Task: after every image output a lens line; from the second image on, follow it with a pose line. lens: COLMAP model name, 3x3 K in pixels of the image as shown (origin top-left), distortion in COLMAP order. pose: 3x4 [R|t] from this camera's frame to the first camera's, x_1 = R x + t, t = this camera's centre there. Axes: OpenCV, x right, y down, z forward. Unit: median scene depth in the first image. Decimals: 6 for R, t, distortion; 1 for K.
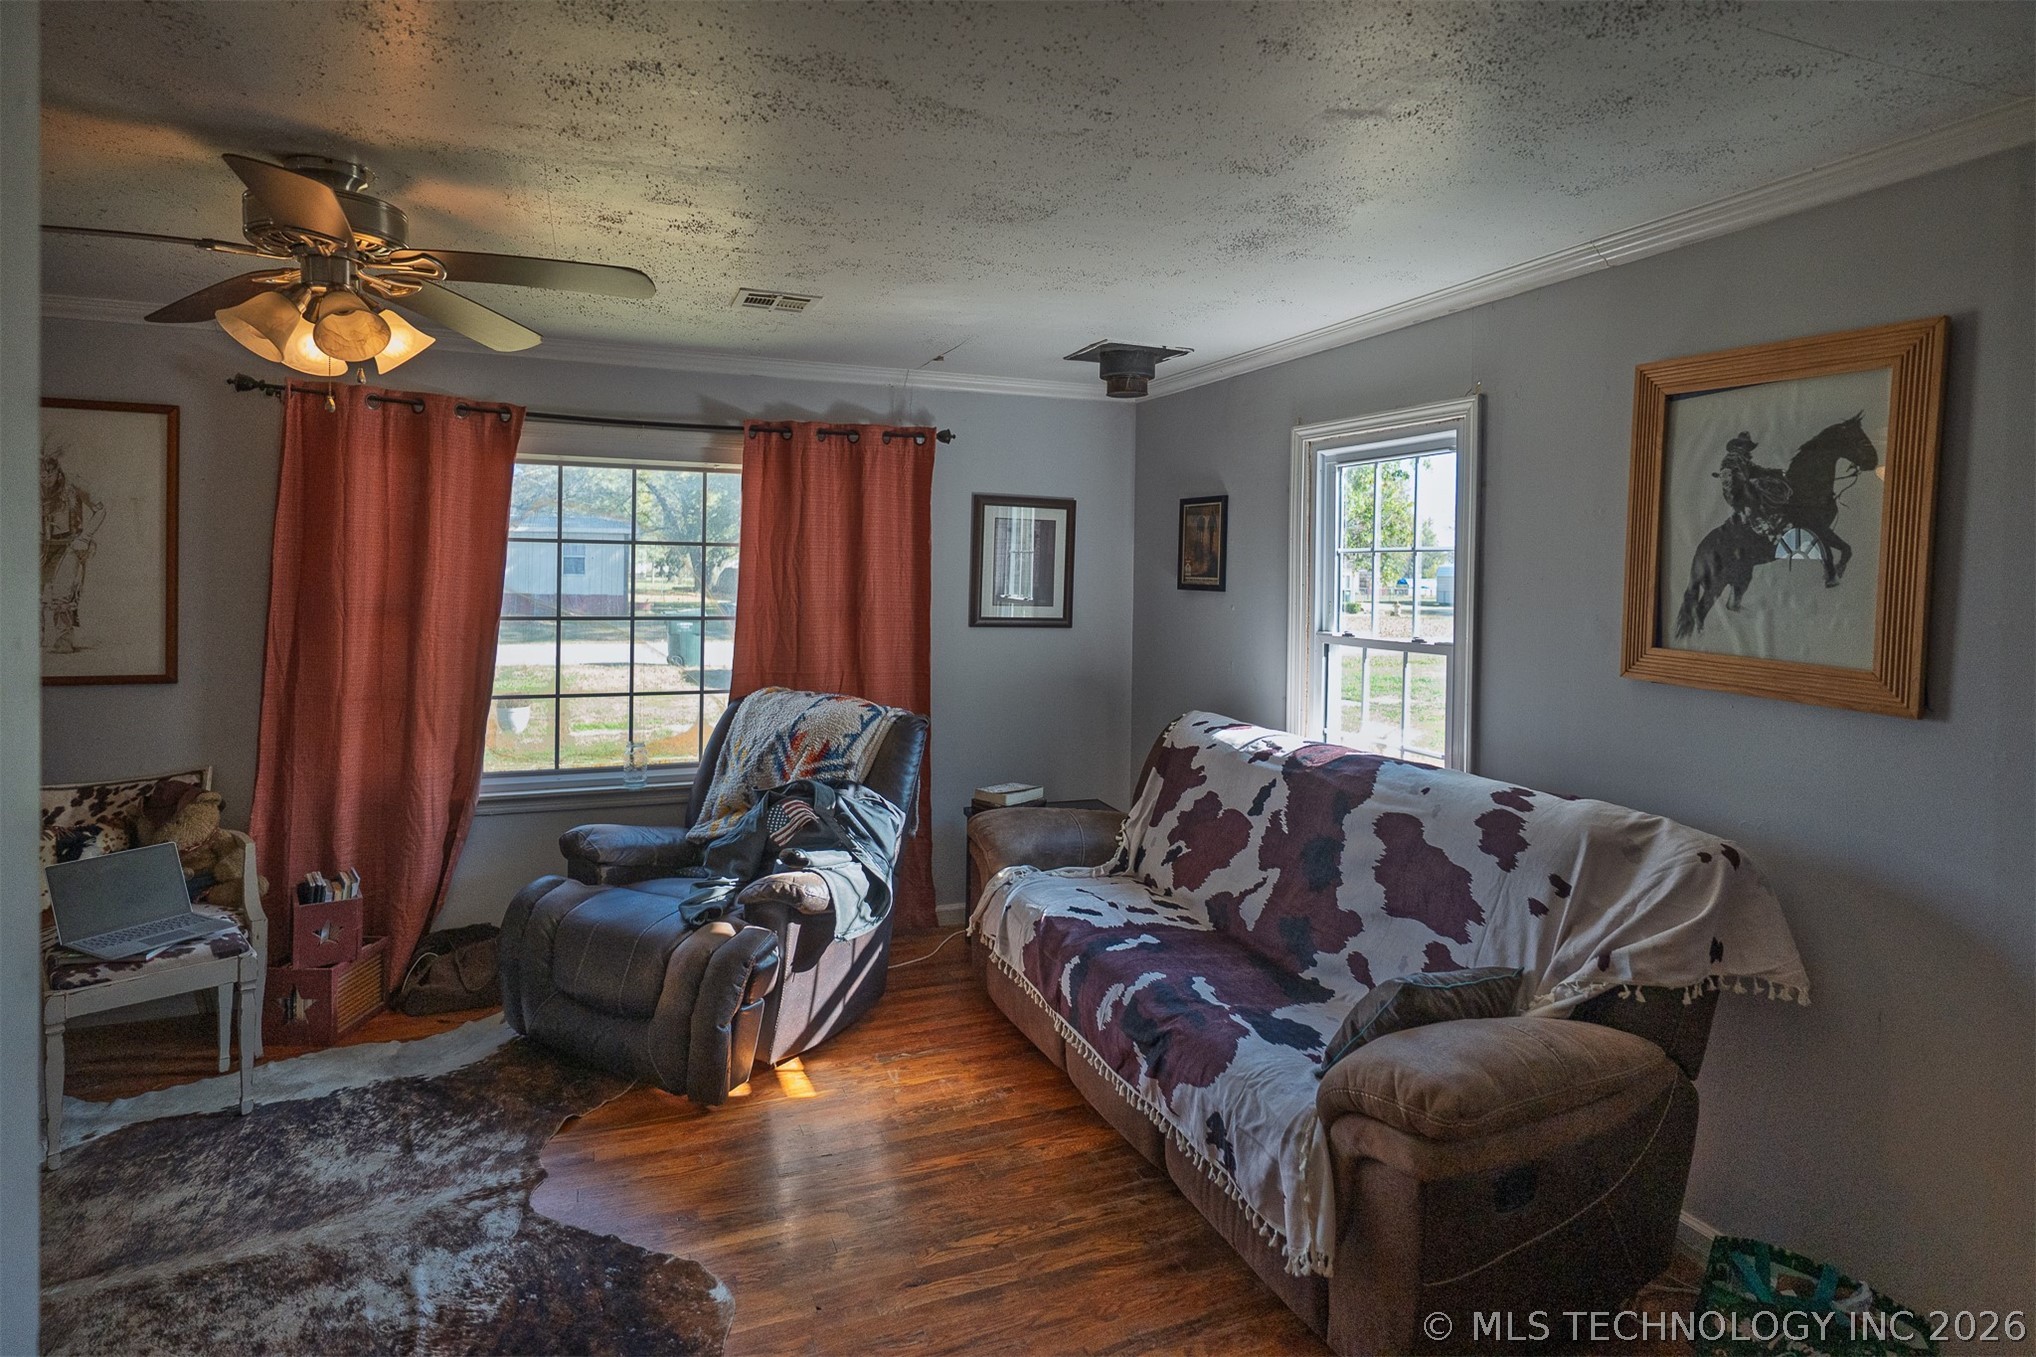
lens RADIAL K [[1027.3, 0, 1042.7], [0, 1027.3, 602.5], [0, 0, 1]] dist [-0.003872, 0.001918]
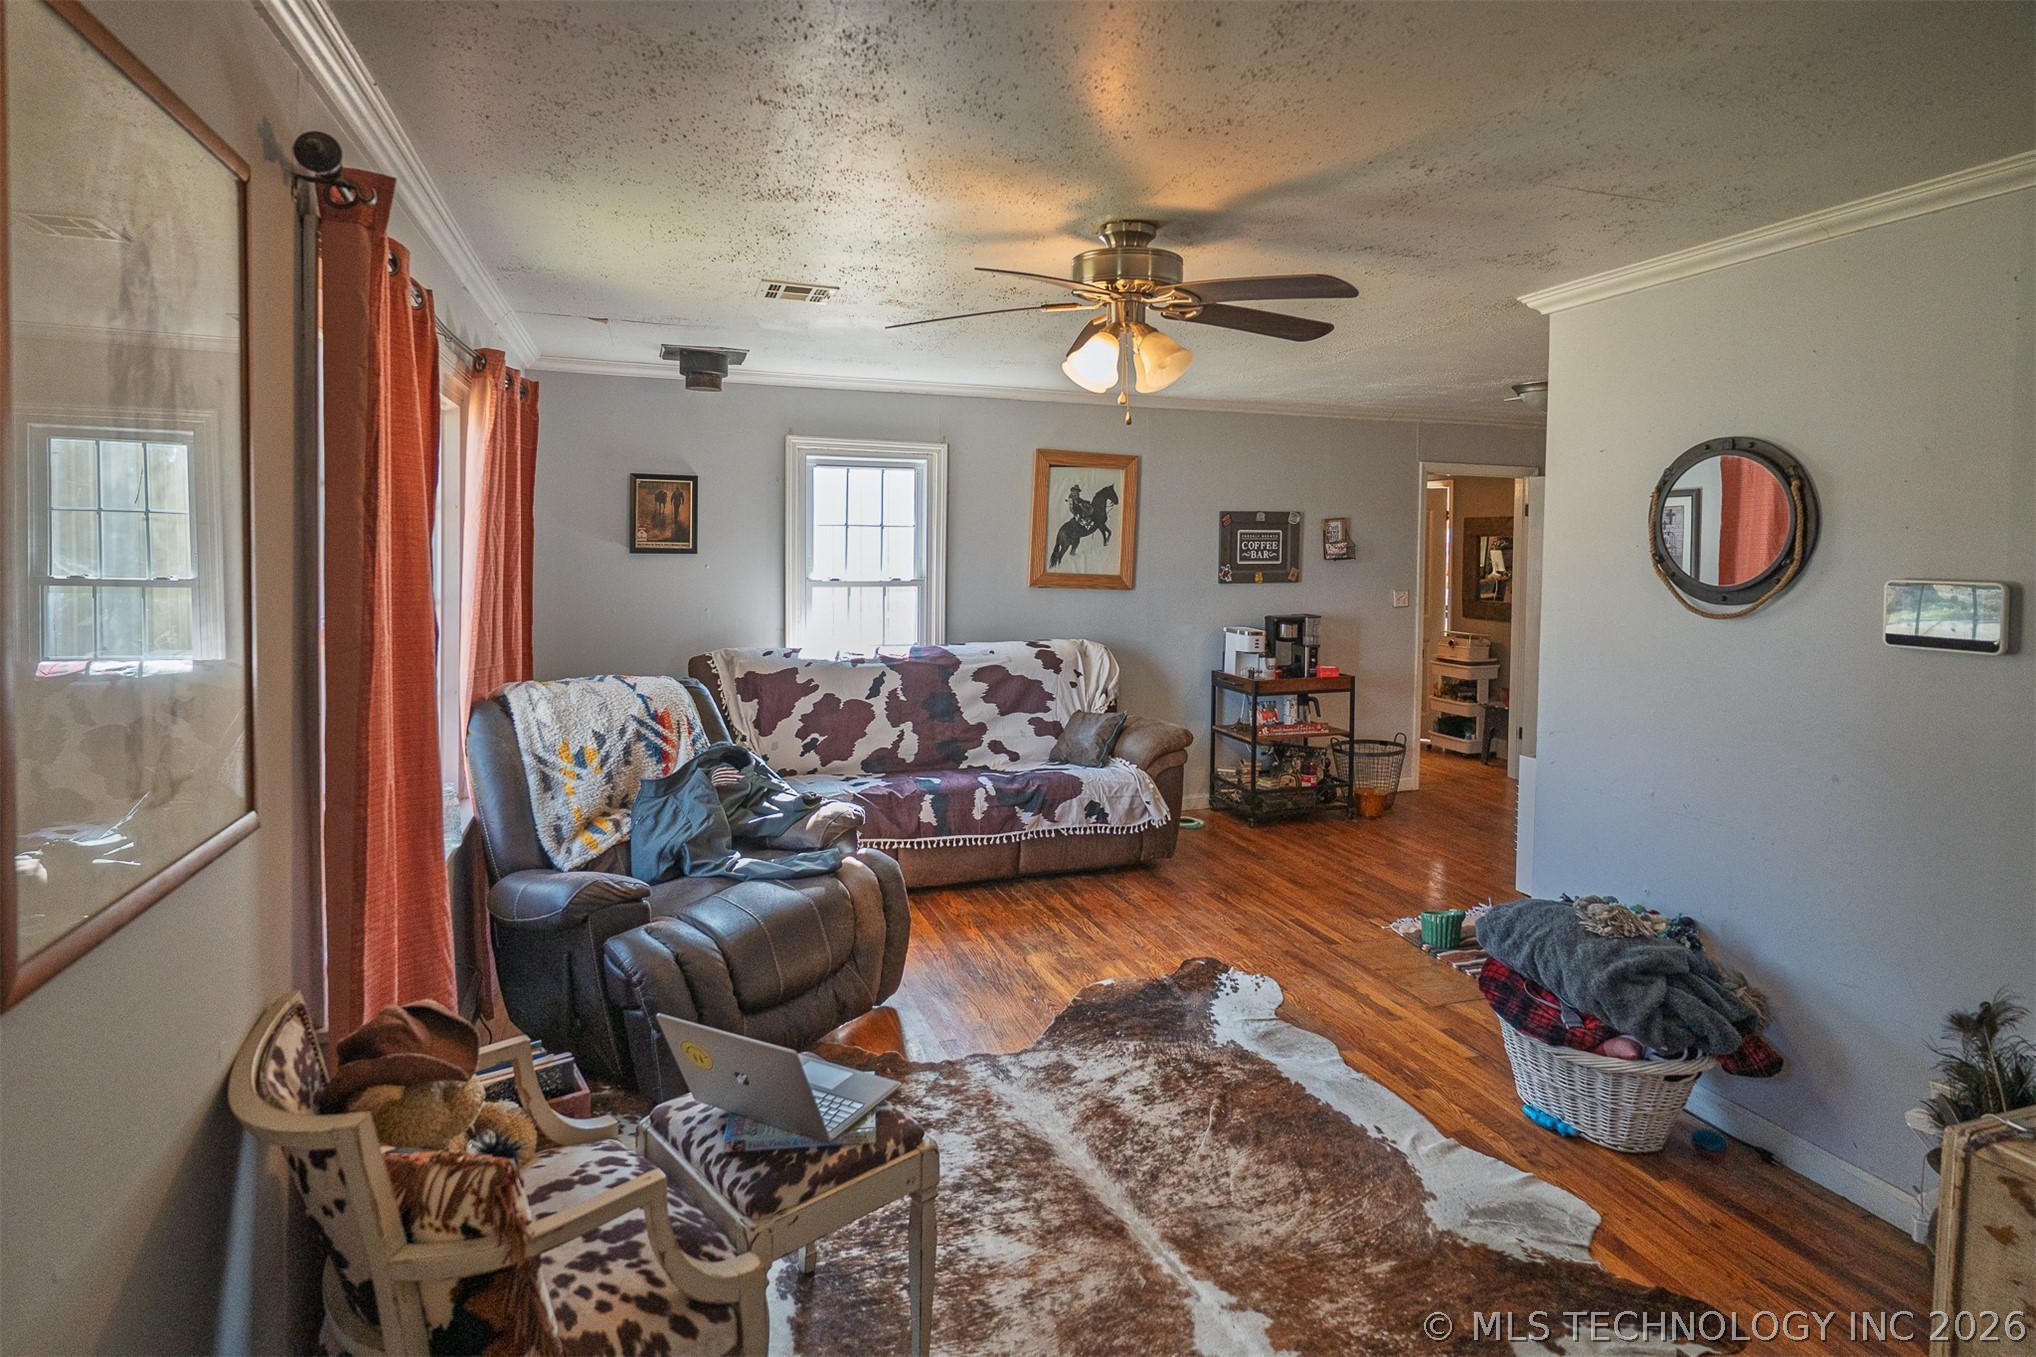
lens RADIAL K [[1027.3, 0, 970.5], [0, 1027.3, 596.6], [0, 0, 1]] dist [-0.003872, 0.001918]
pose [[0.100654, -0.066864, 0.992672, -1.295815], [0.019210, 0.997684, 0.065254, -0.042128], [-0.994736, 0.012502, 0.101705, 0.693519]]
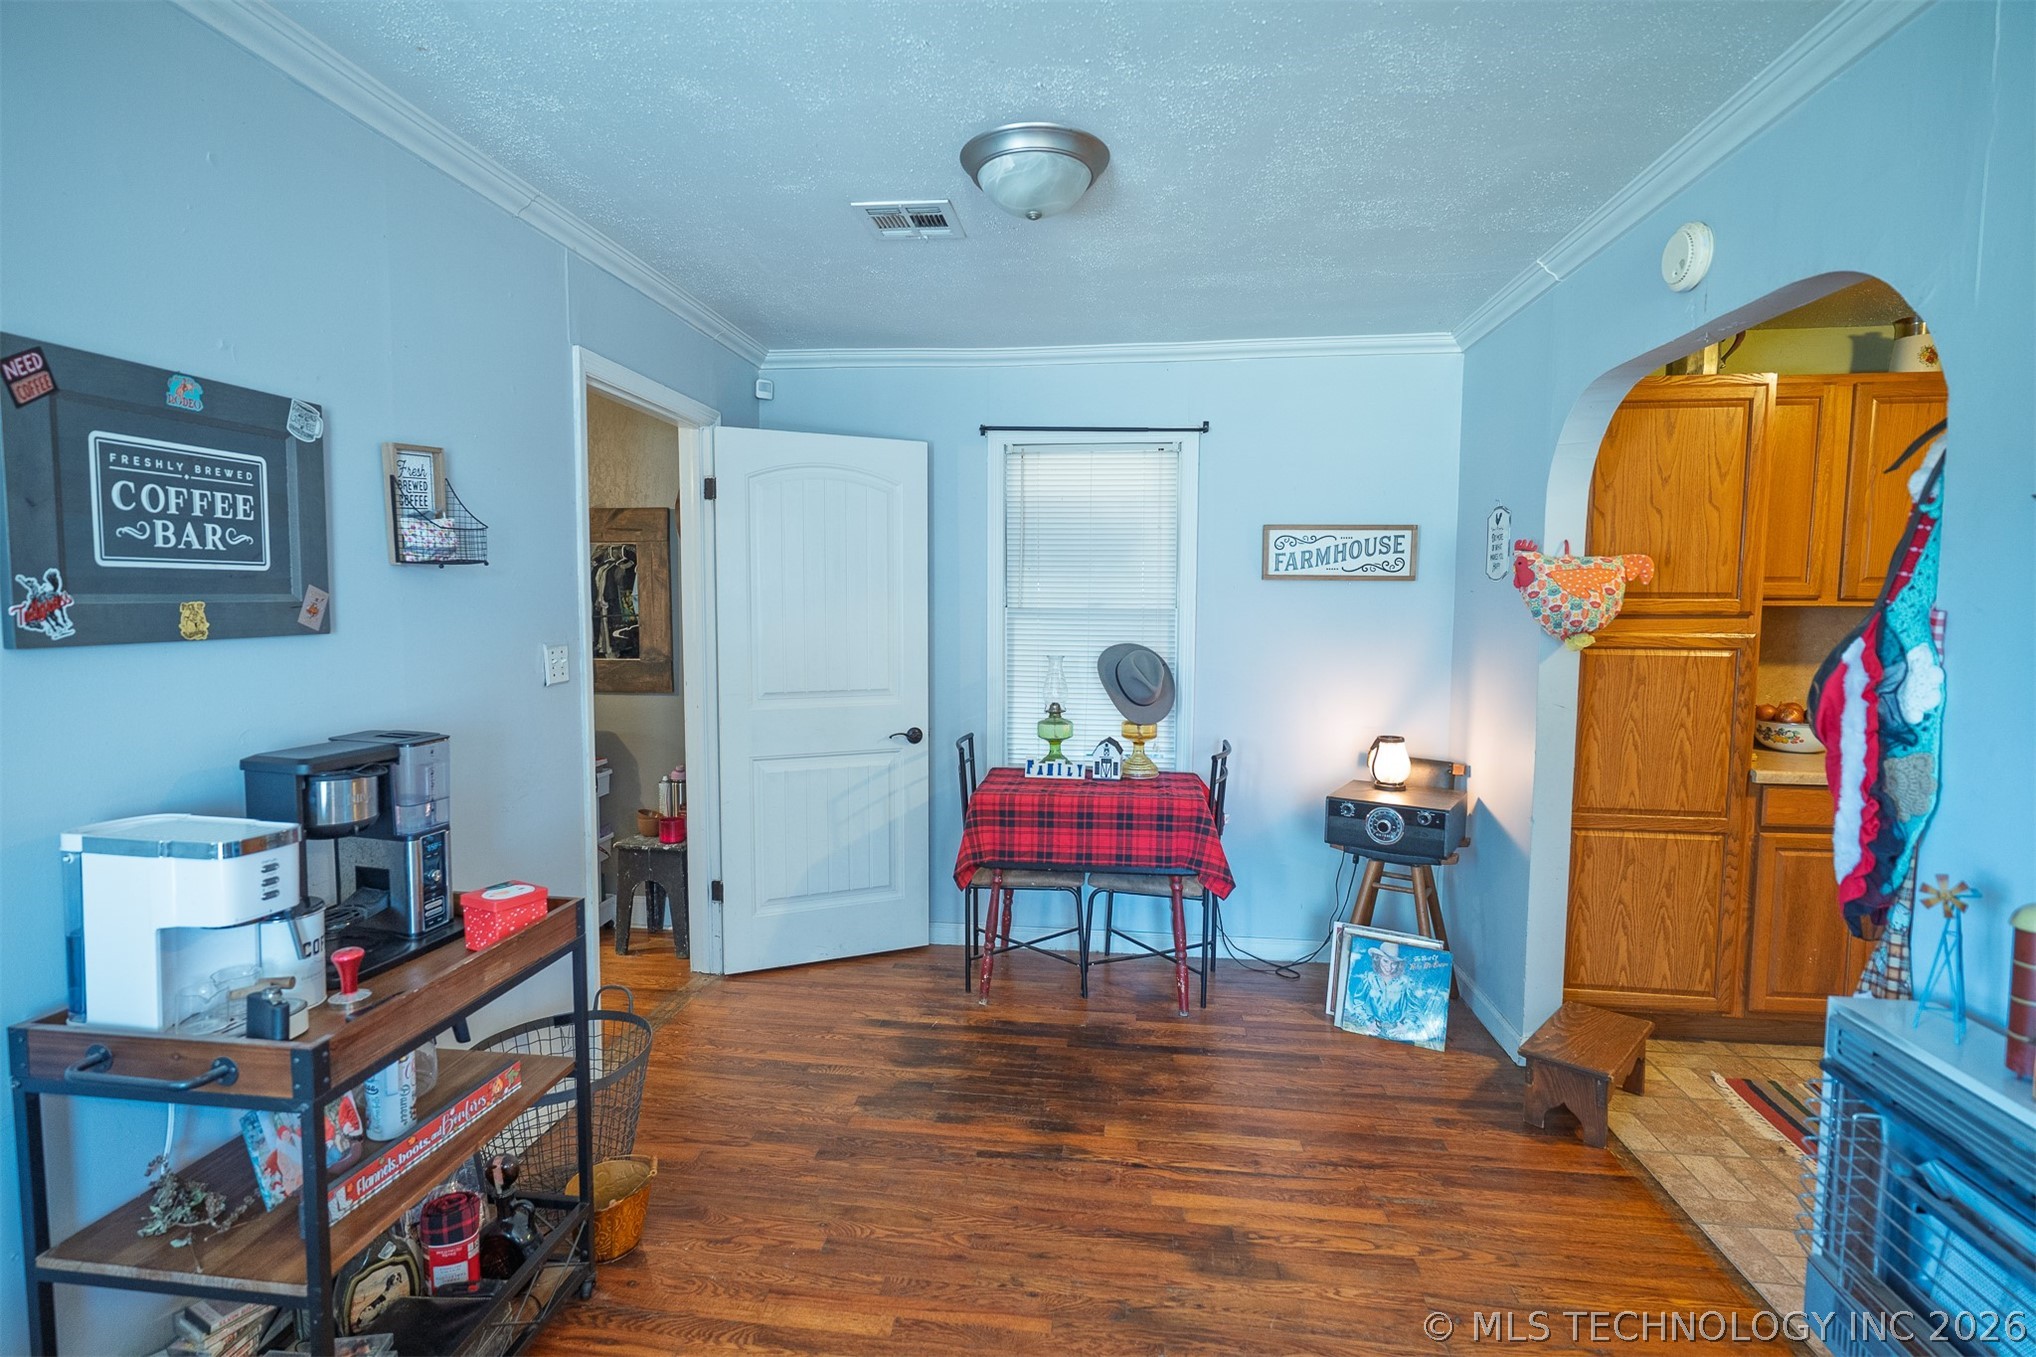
lens RADIAL K [[1027.3, 0, 1031.5], [0, 1027.3, 670.2], [0, 0, 1]] dist [-0.003872, 0.001918]
pose [[-0.862014, -0.054779, 0.503916, -0.003109], [-0.004558, 0.994941, 0.100360, 0.026785], [-0.506865, 0.084215, -0.857902, 0.588876]]
